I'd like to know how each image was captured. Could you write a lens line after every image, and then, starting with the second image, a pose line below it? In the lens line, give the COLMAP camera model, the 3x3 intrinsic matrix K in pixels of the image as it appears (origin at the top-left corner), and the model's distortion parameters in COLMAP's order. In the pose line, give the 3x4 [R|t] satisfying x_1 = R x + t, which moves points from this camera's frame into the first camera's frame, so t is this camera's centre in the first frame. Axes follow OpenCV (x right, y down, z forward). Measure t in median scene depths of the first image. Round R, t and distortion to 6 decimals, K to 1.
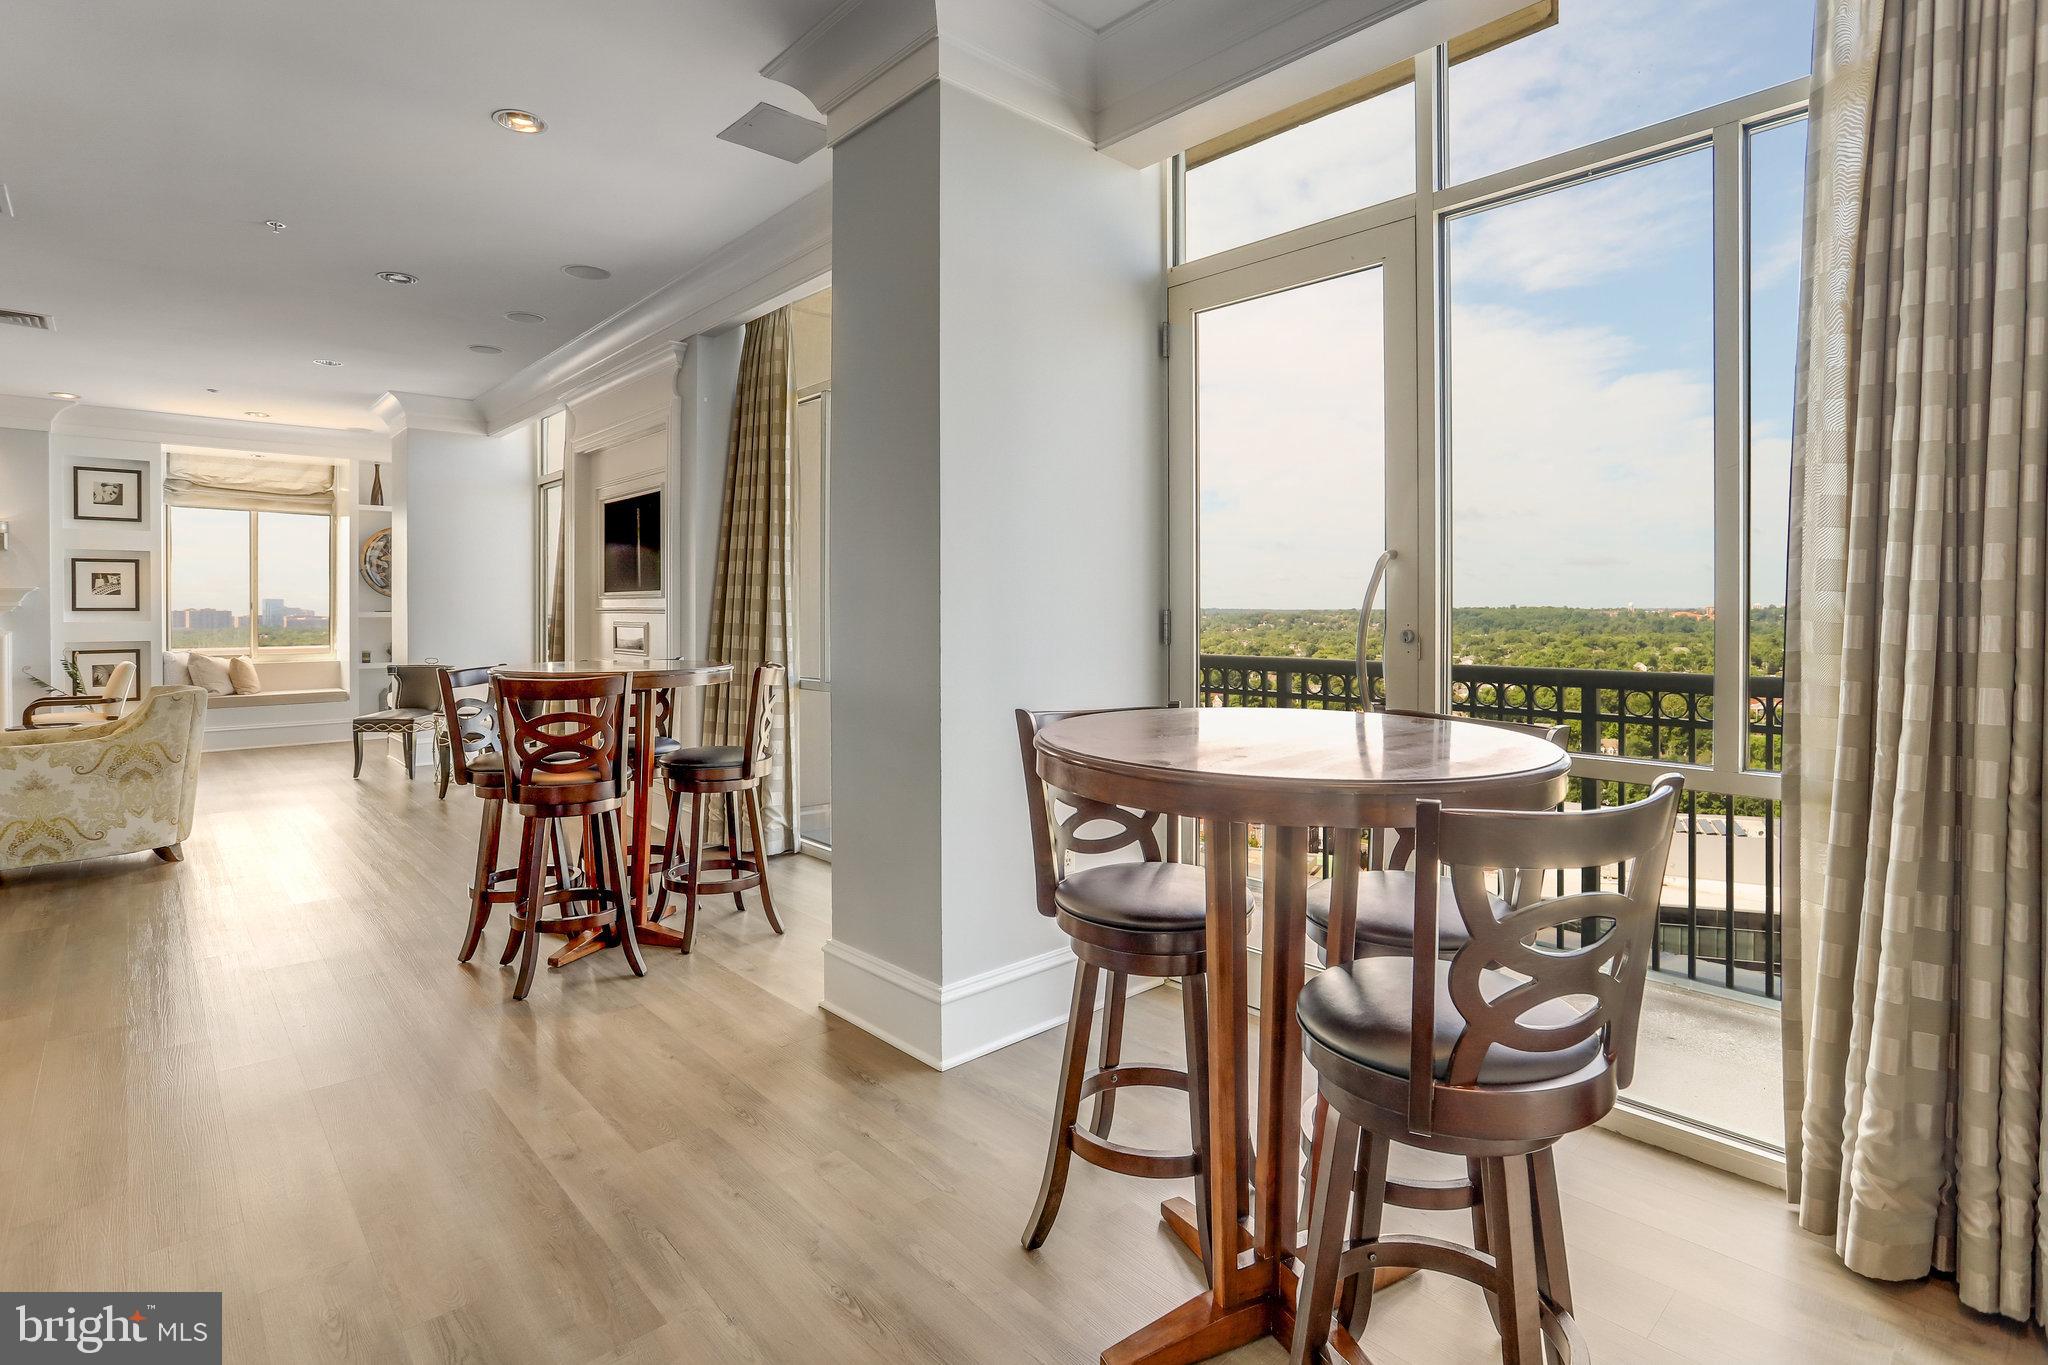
lens RADIAL K [[1011.2, 0, 1044.0], [0, 1011.2, 603.7], [0, 0, 1]] dist [-0.051769, 0.020520]
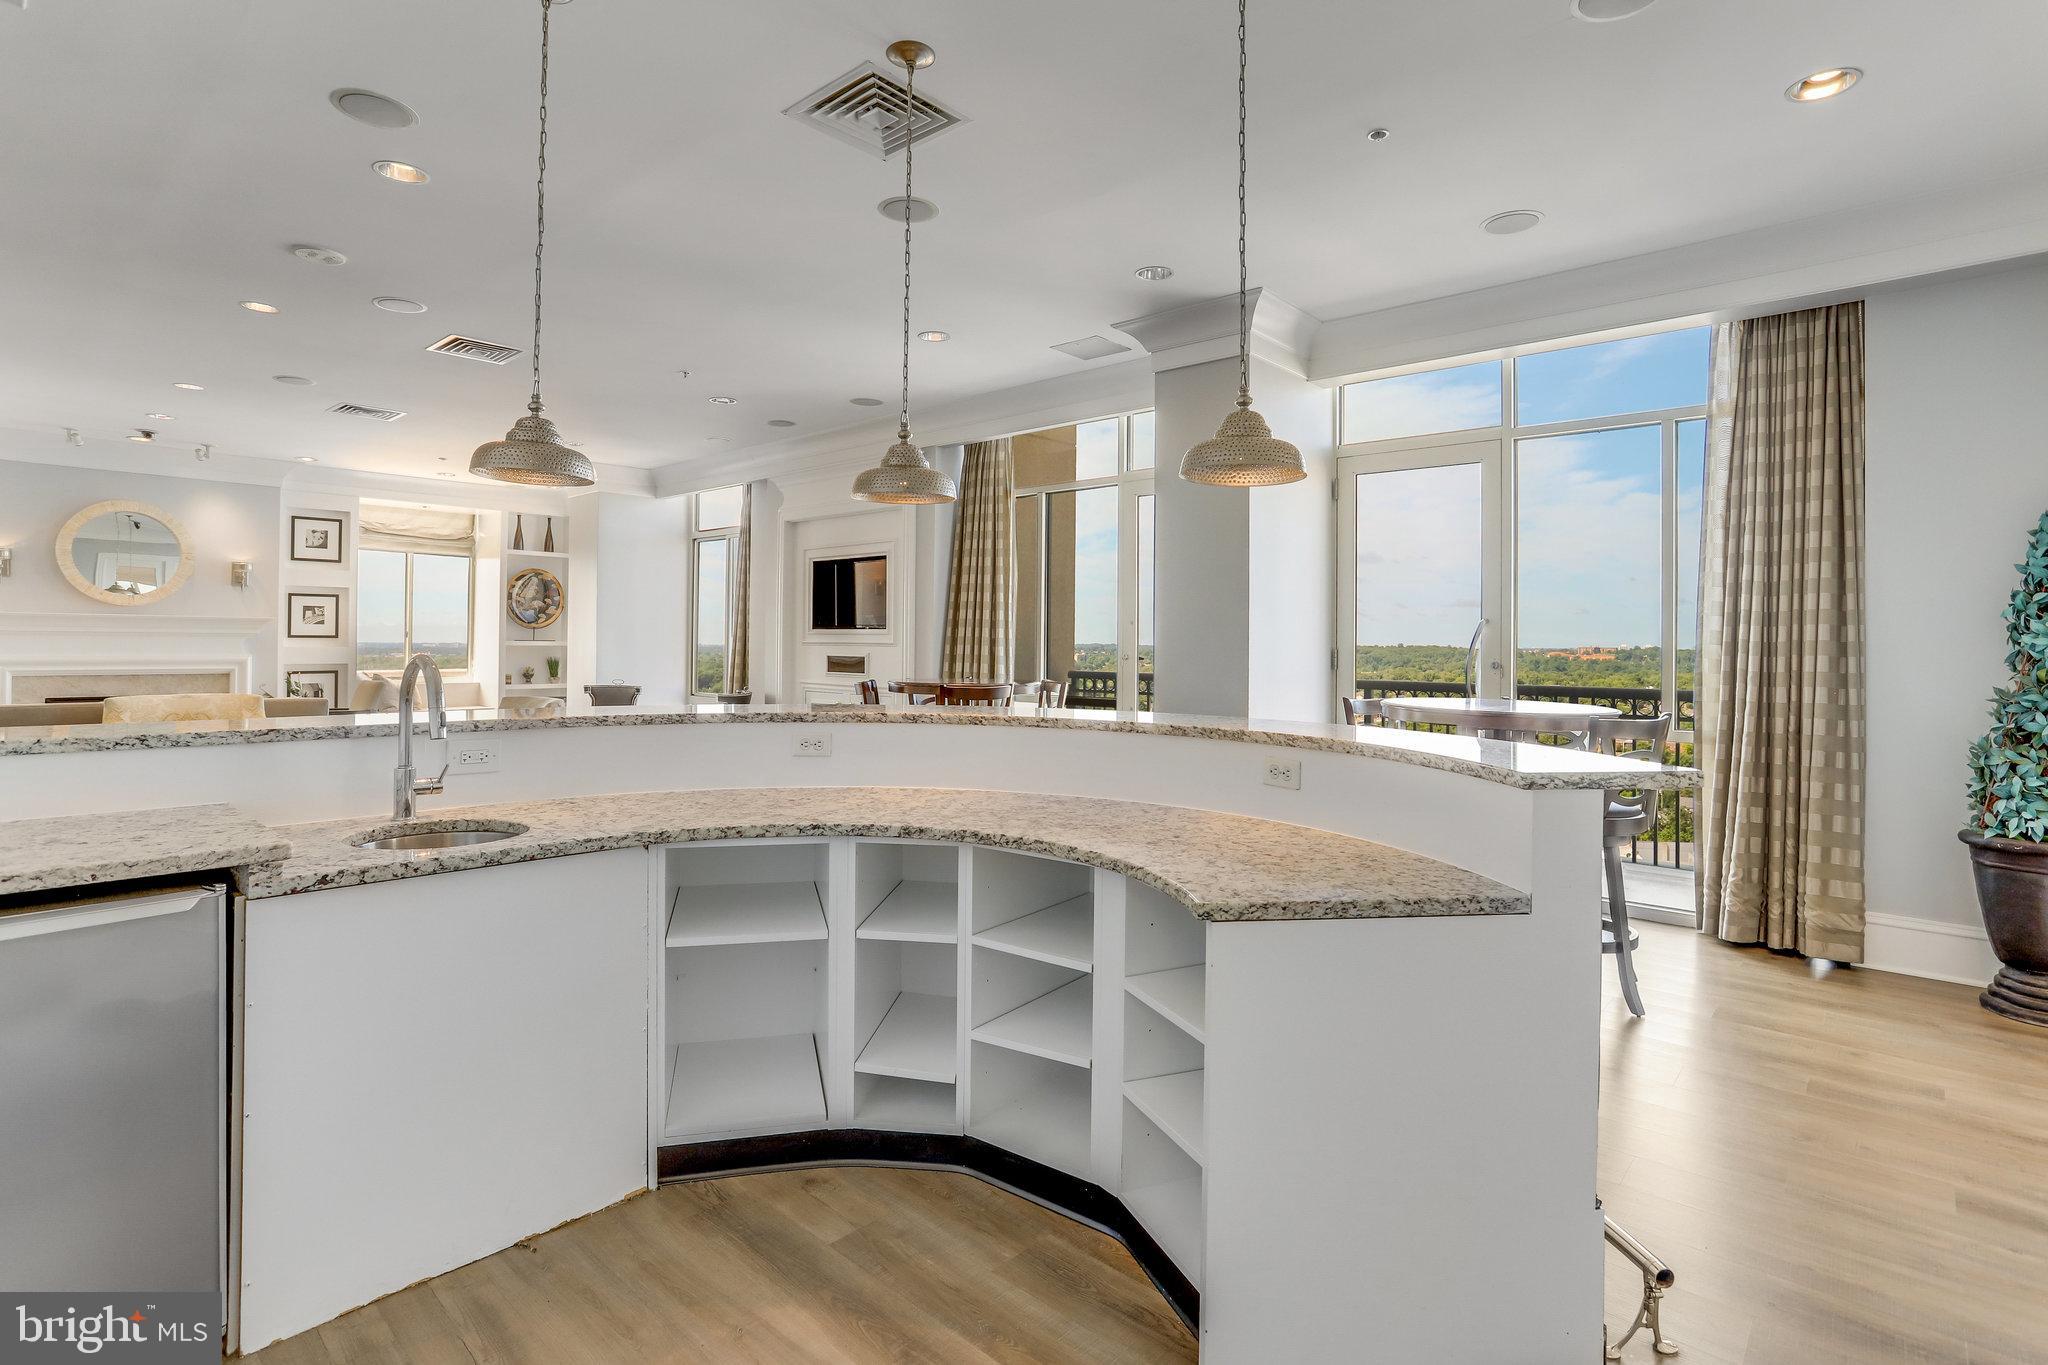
lens RADIAL K [[967.1, 0, 1028.0], [0, 967.1, 621.6], [0, 0, 1]] dist [-0.032207, 0.000713]
pose [[0.997636, 0.012382, 0.067602, -0.241324], [-0.011239, 0.999788, -0.017266, -0.002874], [-0.067801, 0.016465, 0.997563, -0.278938]]
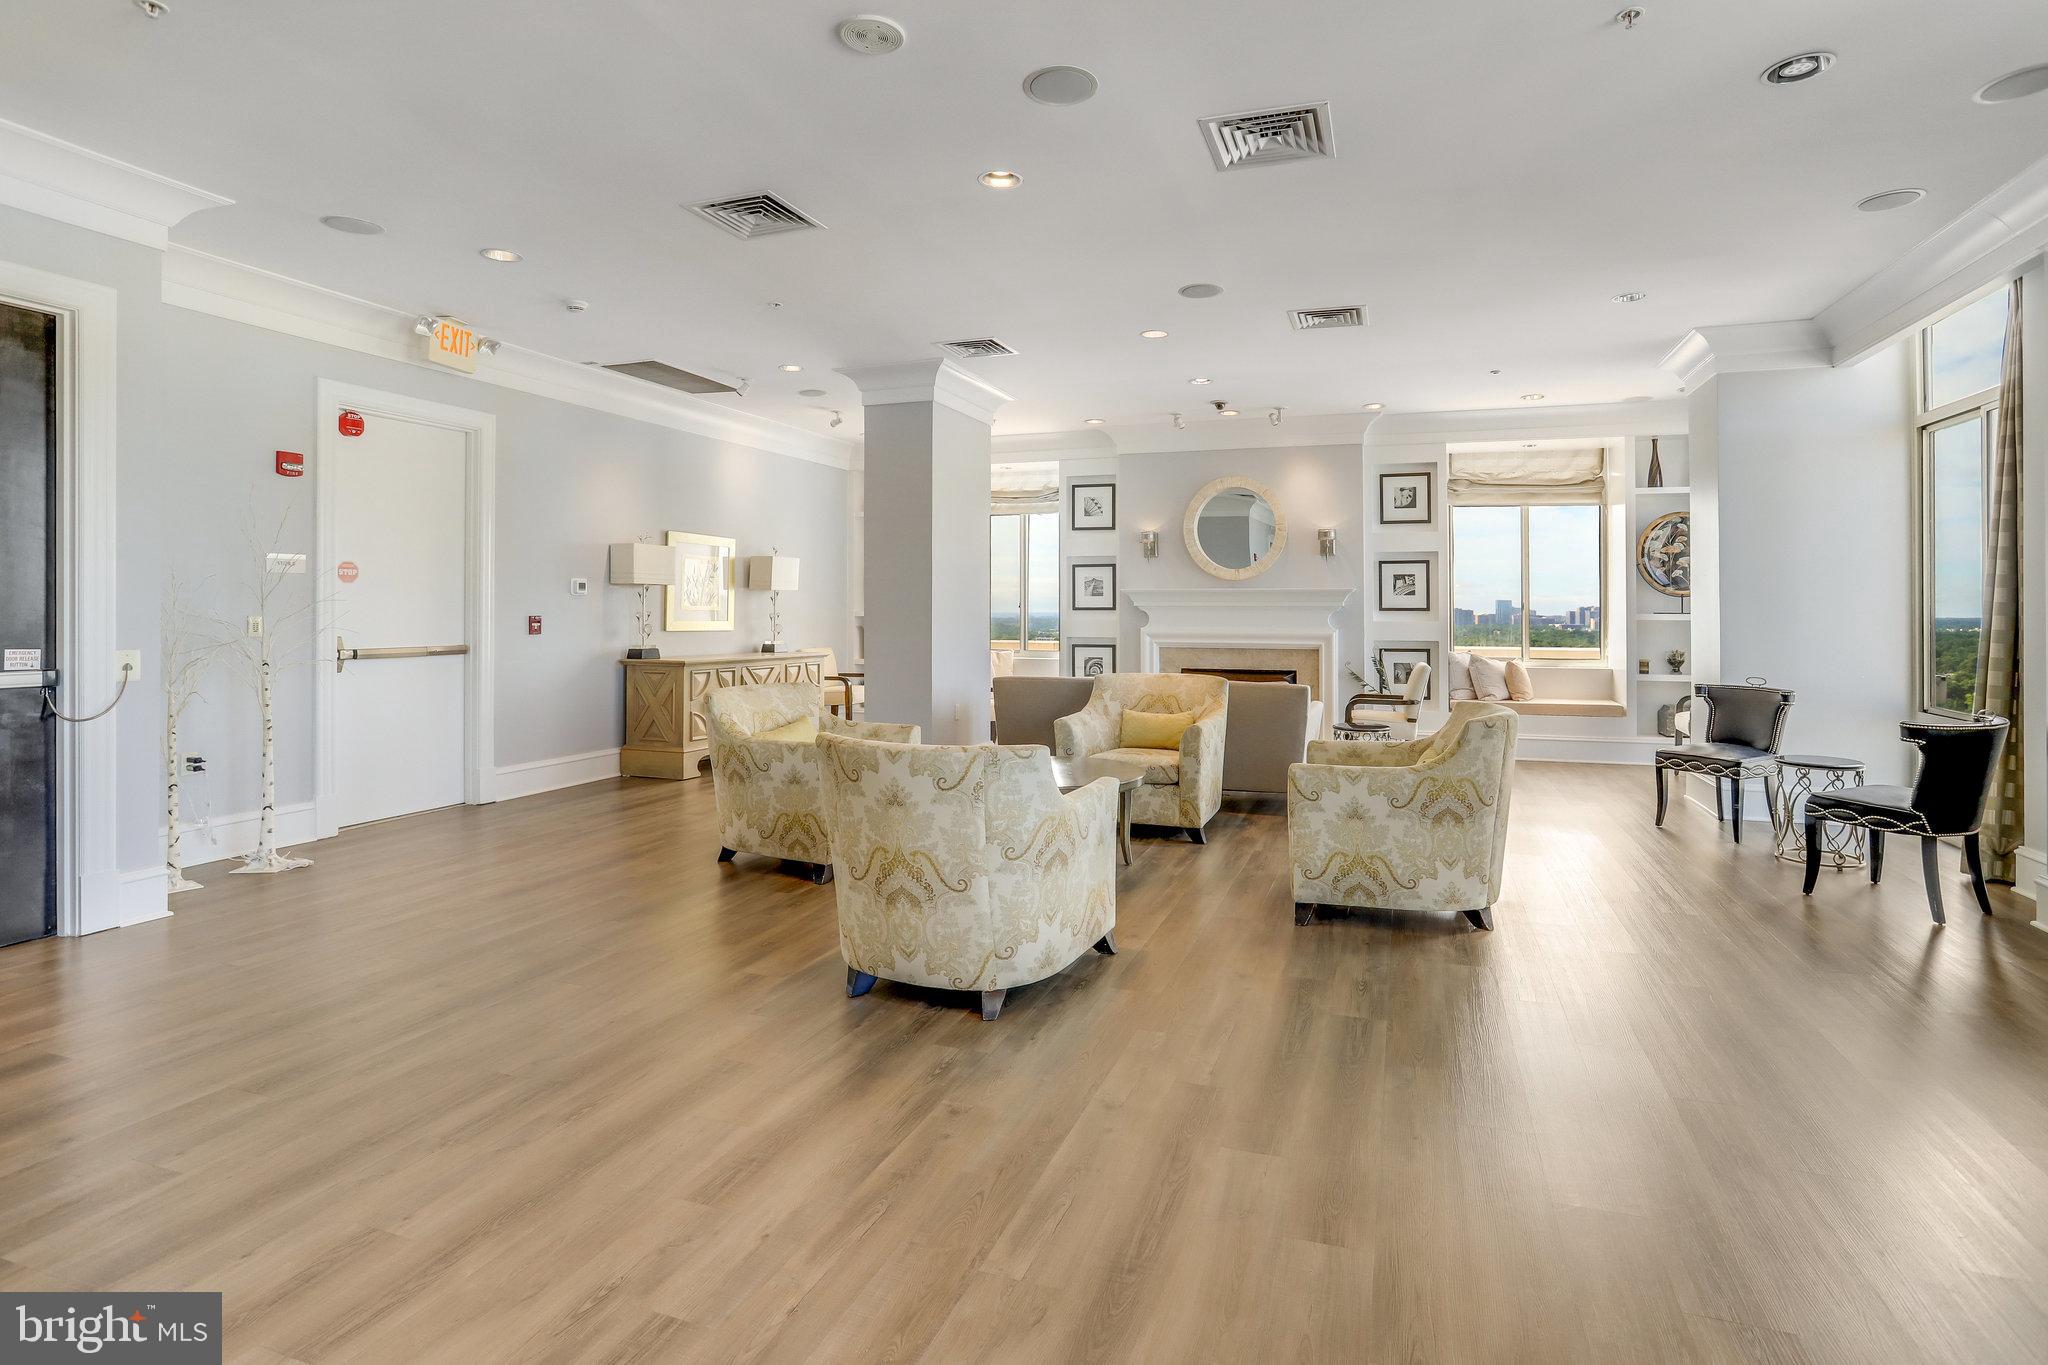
lens RADIAL K [[1011.2, 0, 1044.0], [0, 1011.2, 603.7], [0, 0, 1]] dist [-0.051769, 0.020520]
pose [[0.456554, 0.000308, -0.889696, -0.256602], [-0.000600, 1.000000, 0.000039, 0.000136], [0.889696, 0.000516, 0.456554, 0.244782]]
